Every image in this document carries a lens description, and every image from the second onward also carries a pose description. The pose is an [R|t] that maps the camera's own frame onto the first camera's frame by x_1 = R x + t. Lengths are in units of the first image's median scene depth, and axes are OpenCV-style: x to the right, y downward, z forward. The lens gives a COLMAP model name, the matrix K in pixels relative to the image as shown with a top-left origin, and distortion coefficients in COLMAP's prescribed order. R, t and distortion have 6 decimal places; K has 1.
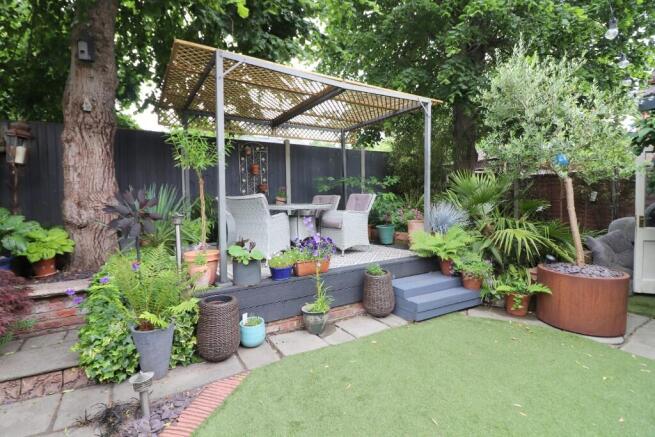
lens RADIAL K [[307.3, 0, 324.2], [0, 307.3, 212.6], [0, 0, 1]] dist [-0.008240, -0.006976]
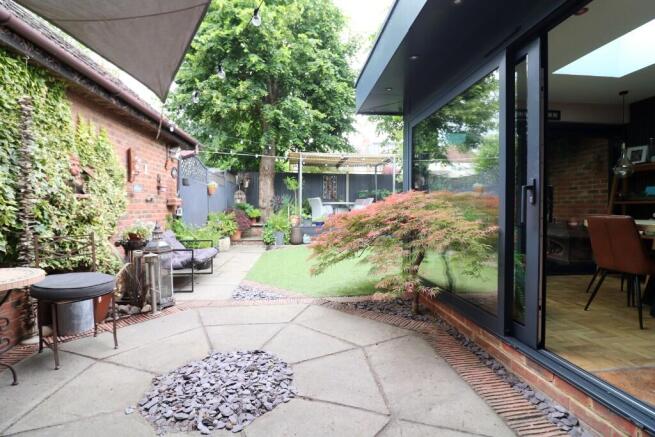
lens RADIAL K [[307.3, 0, 330.4], [0, 307.3, 213.7], [0, 0, 1]] dist [-0.008240, -0.006976]
pose [[0.902949, 0.019568, -0.429302, 1.101494], [-0.031188, 0.999312, -0.020048, 0.139297], [0.428614, 0.031491, 0.902939, -1.454008]]
